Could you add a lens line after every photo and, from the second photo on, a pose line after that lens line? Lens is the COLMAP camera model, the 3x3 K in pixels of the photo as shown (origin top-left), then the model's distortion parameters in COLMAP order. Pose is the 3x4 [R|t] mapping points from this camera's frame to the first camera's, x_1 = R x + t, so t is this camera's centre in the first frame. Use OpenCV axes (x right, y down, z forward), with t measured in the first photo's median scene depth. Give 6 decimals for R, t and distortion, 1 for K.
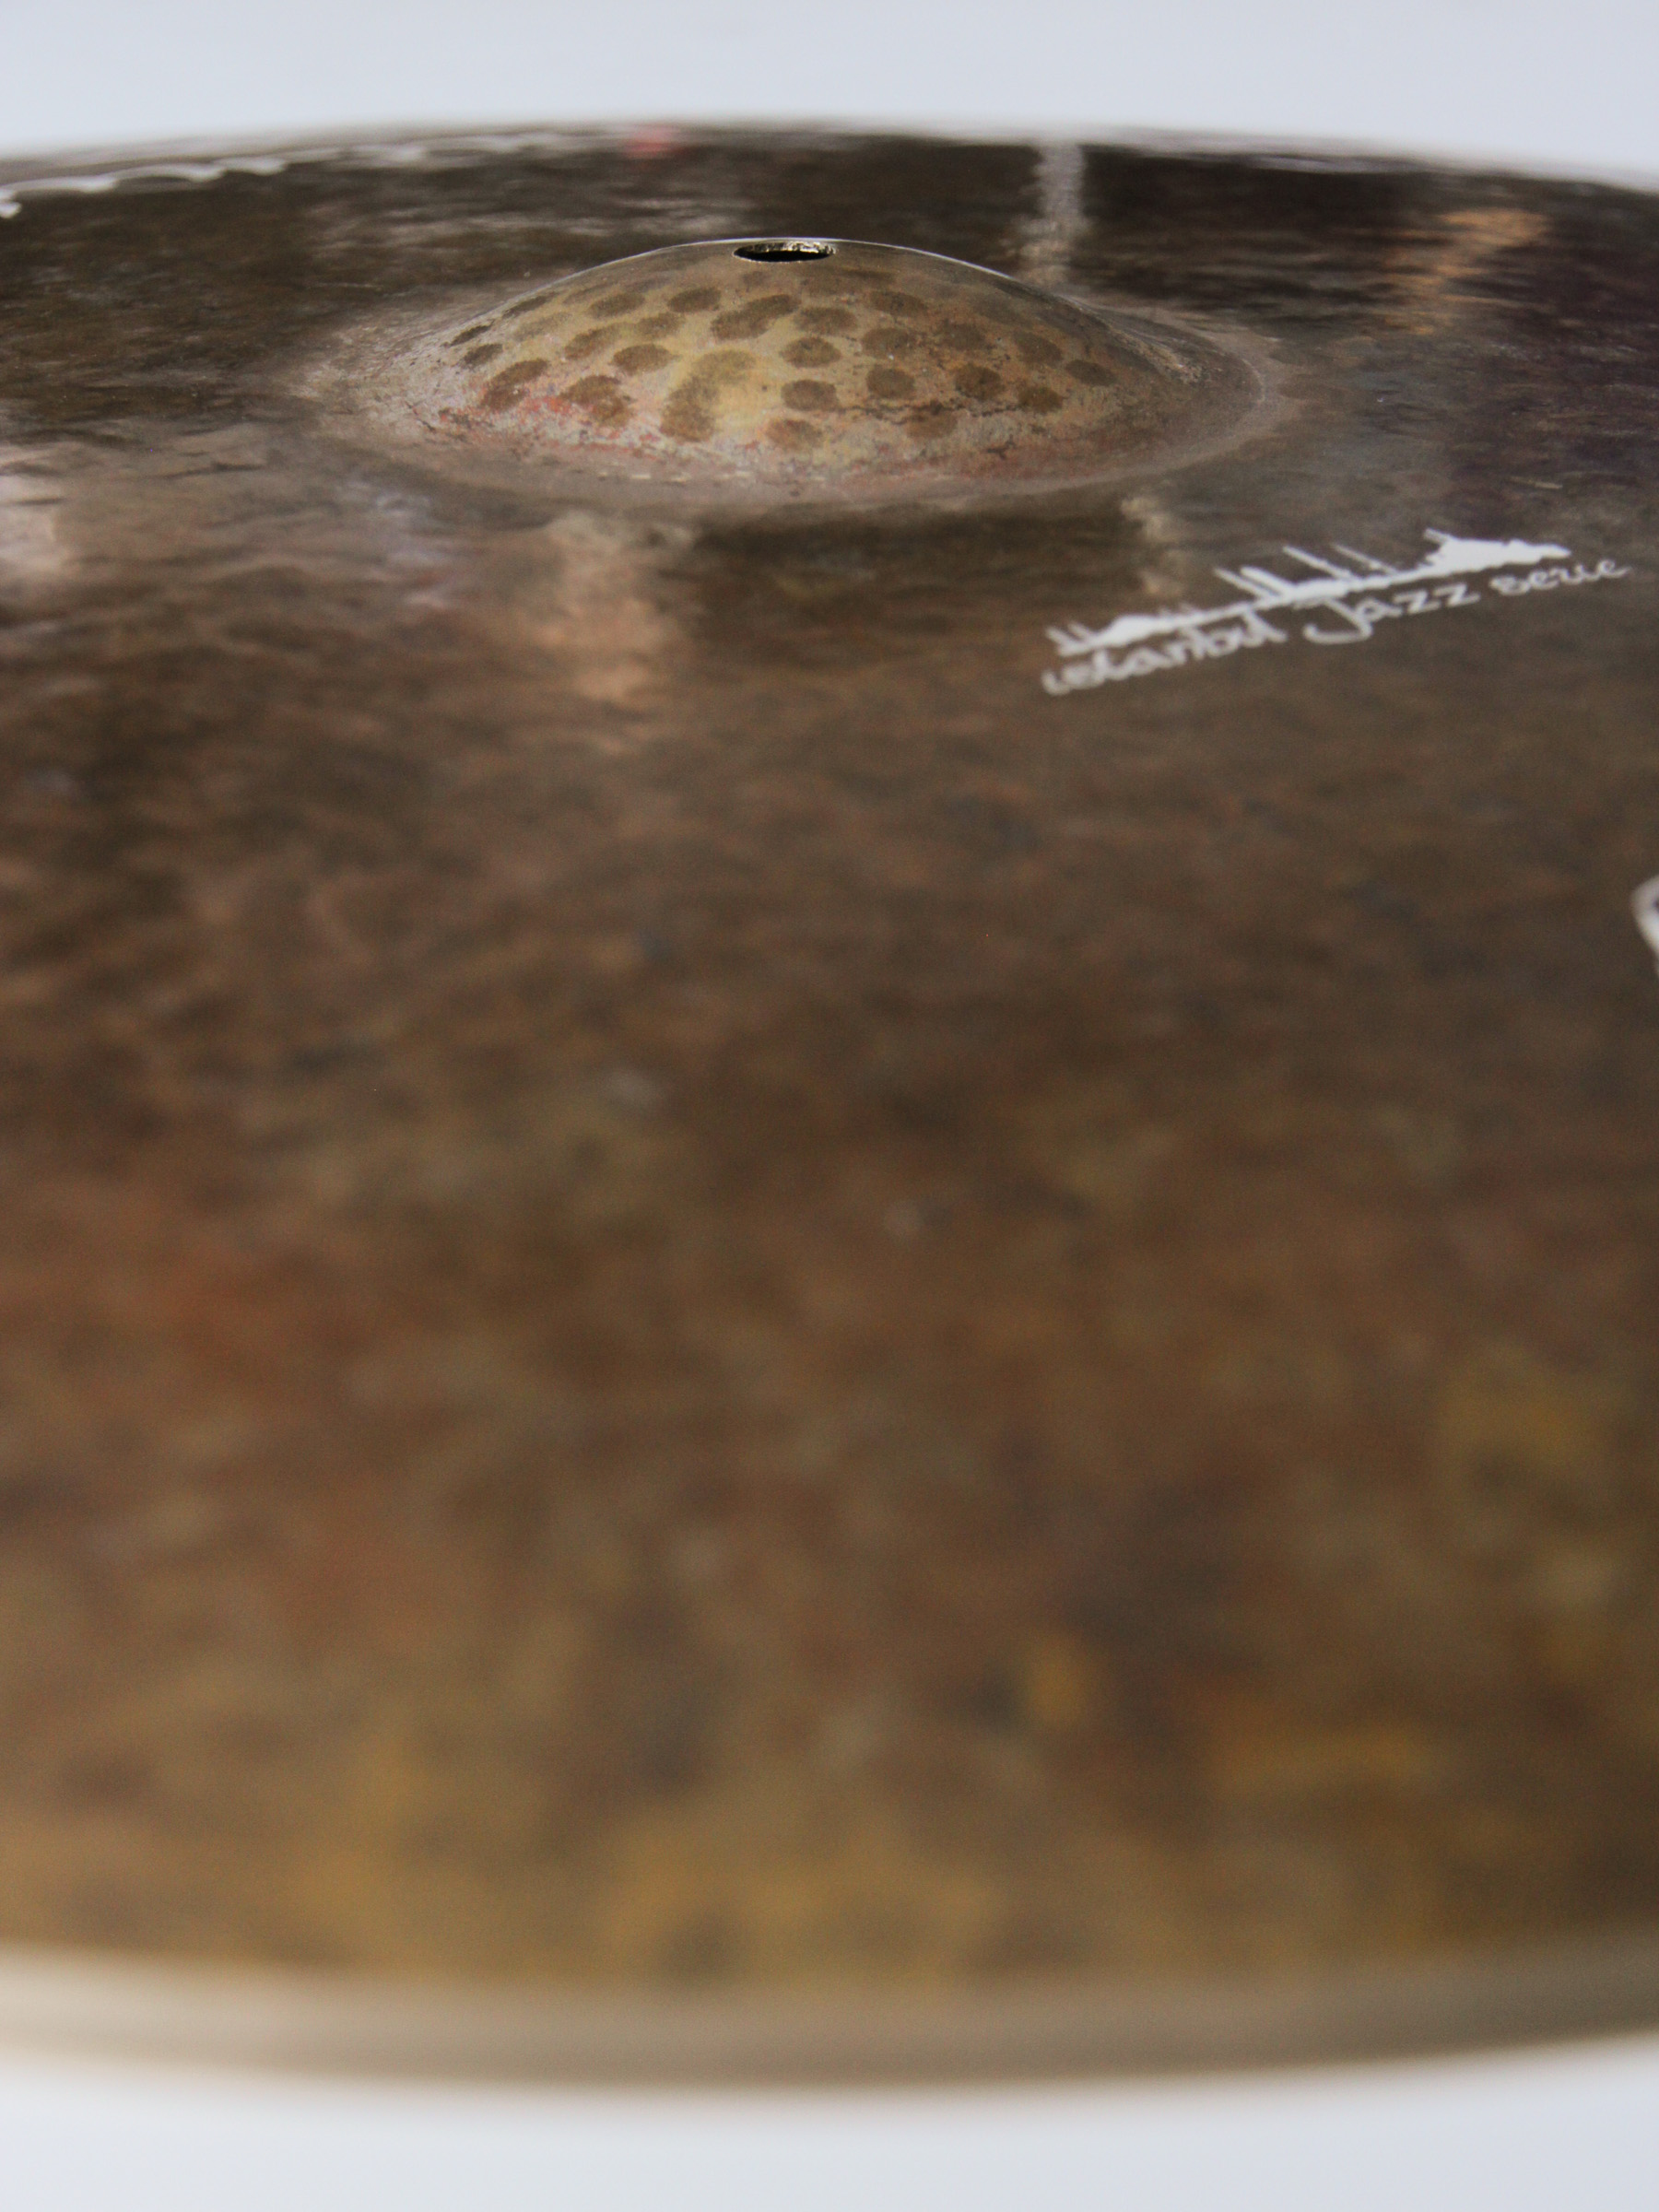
lens RADIAL K [[3762.4, 0, 829.5], [0, 3762.4, 1106.0], [0, 0, 1]] dist [0.020350, 0.064759]
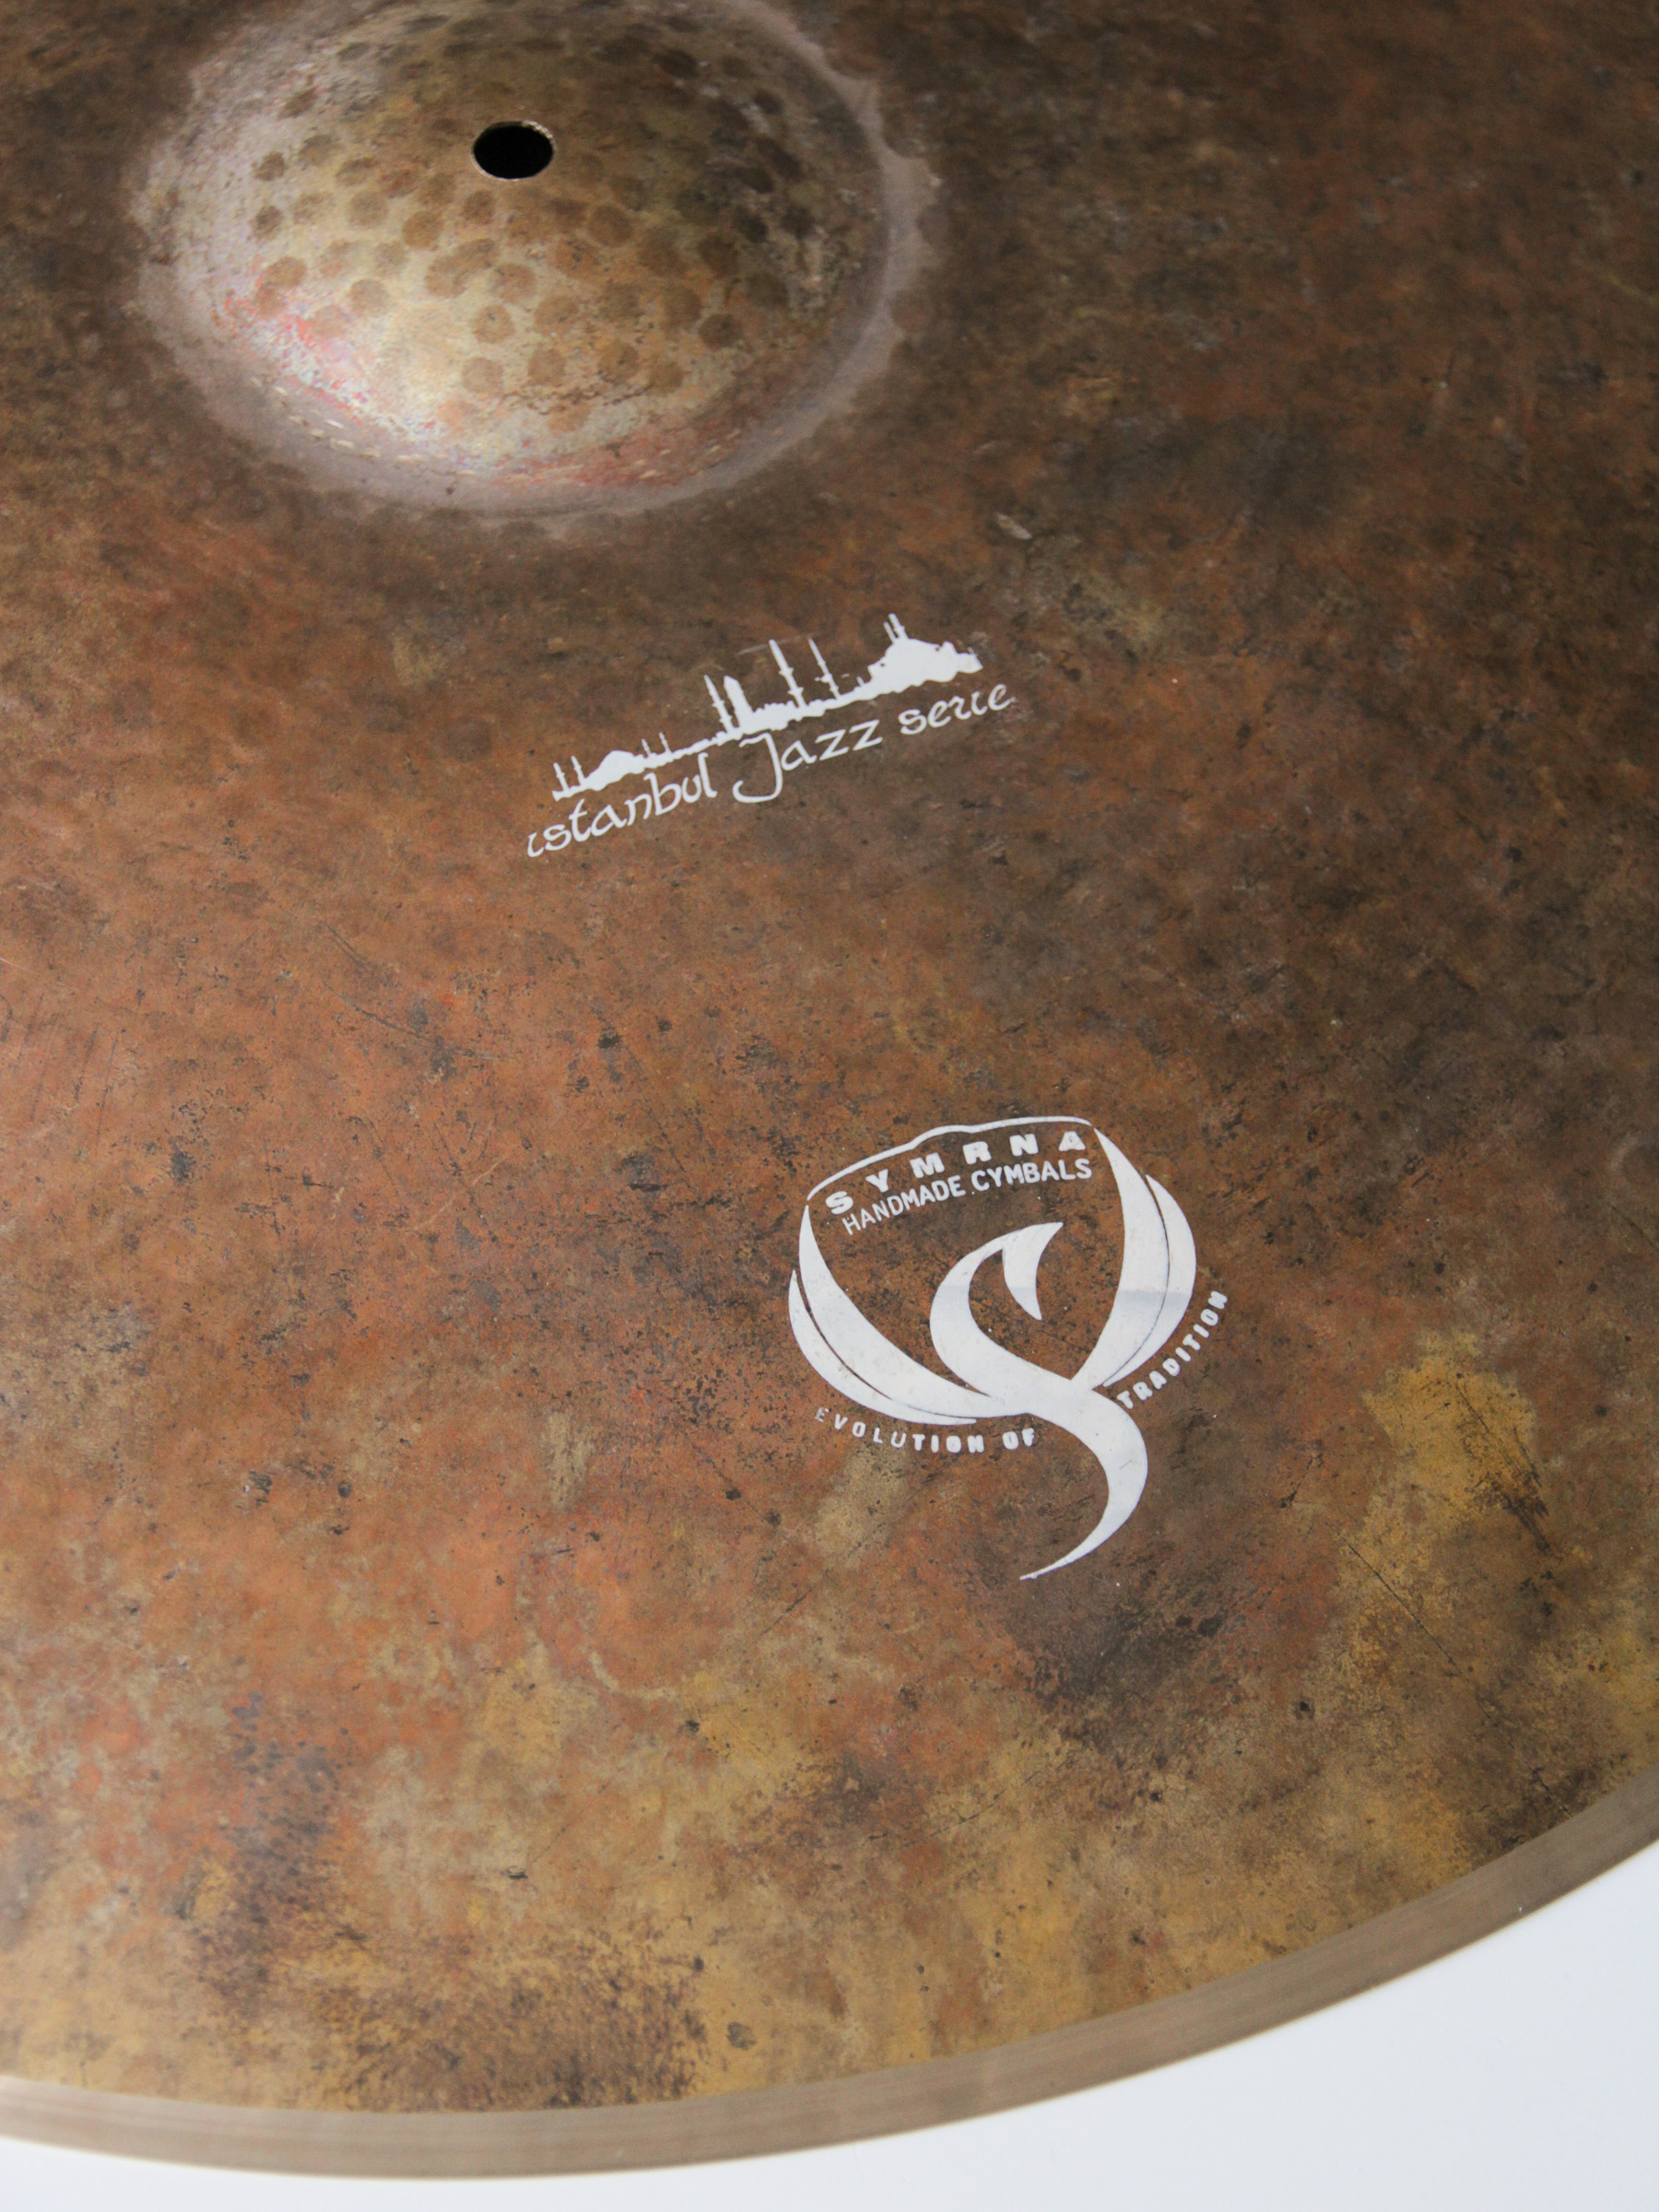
lens RADIAL K [[3635.3, 0, 829.5], [0, 3635.3, 1106.0], [0, 0, 1]] dist [0.038835, 0.047736]
pose [[0.984006, 0.160714, -0.076834, 0.249753], [-0.086613, 0.808556, 0.582010, -0.724360], [0.155662, -0.566046, 0.809544, -0.155106]]
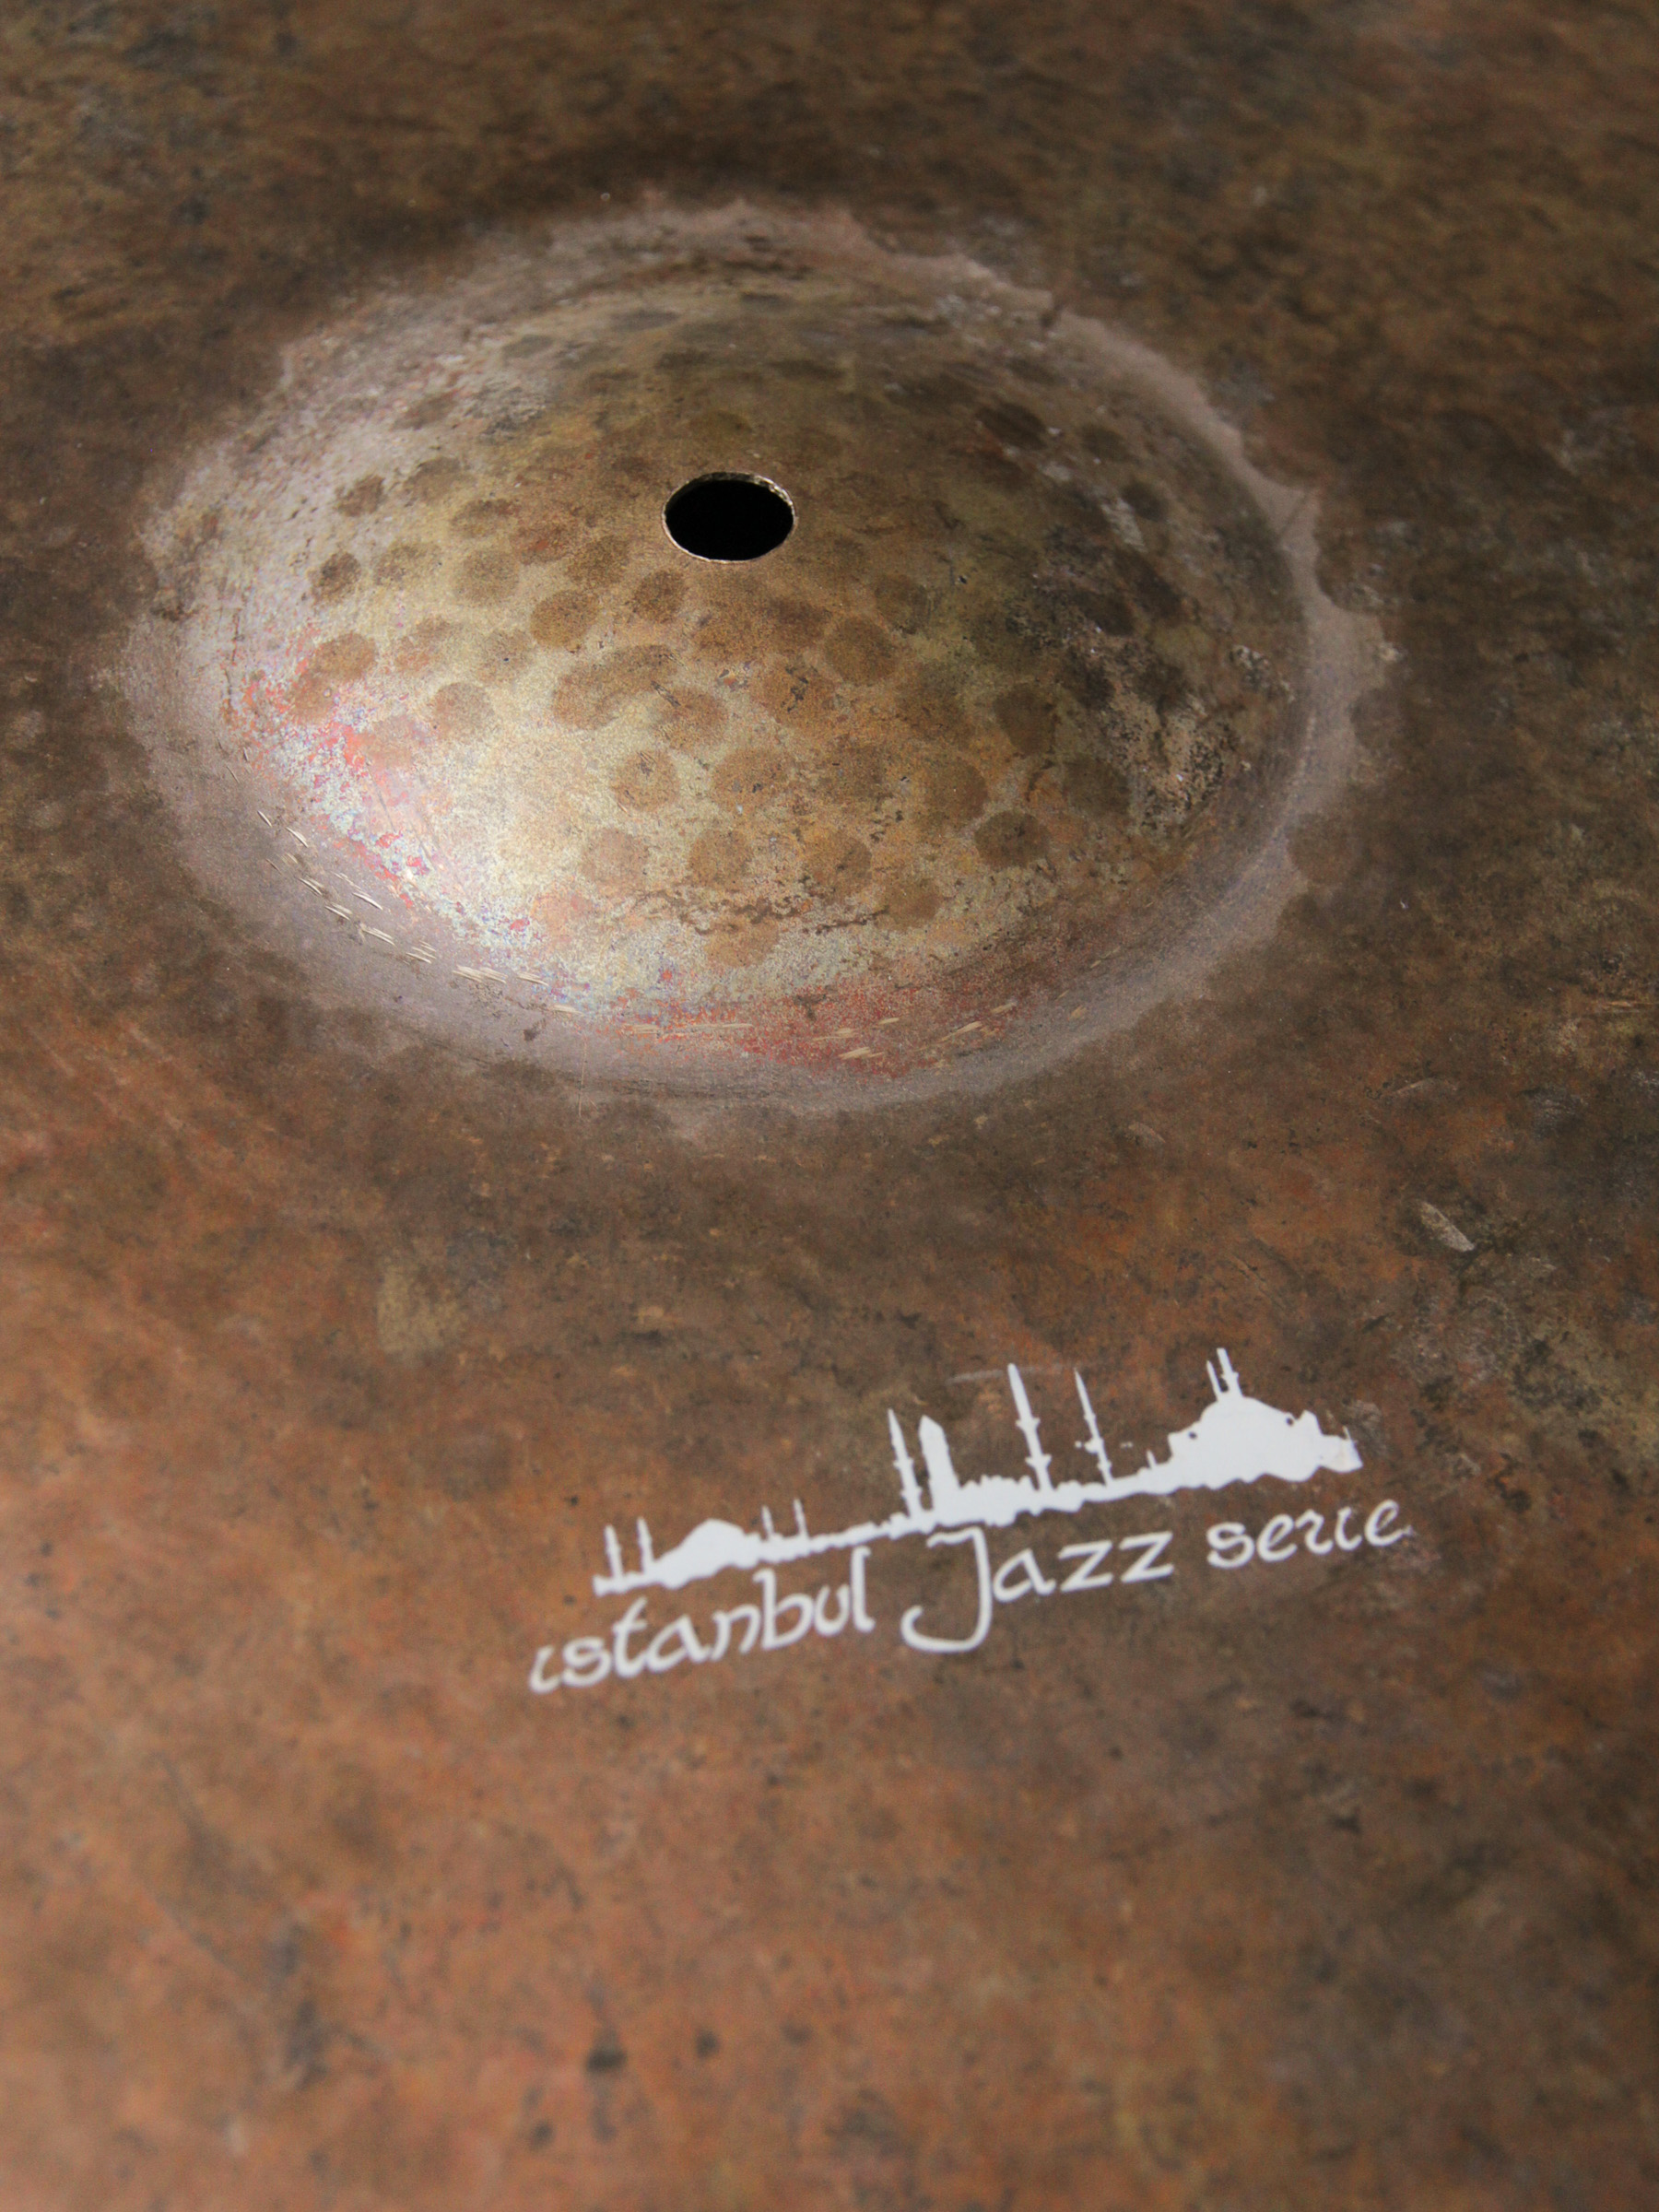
lens RADIAL K [[3693.4, 0, 829.5], [0, 3693.4, 1106.0], [0, 0, 1]] dist [-0.029804, -0.005171]
pose [[0.938930, 0.289556, -0.185926, 0.198574], [-0.165939, 0.854335, 0.492521, -0.534920], [0.301456, -0.431590, 0.850209, 0.311065]]
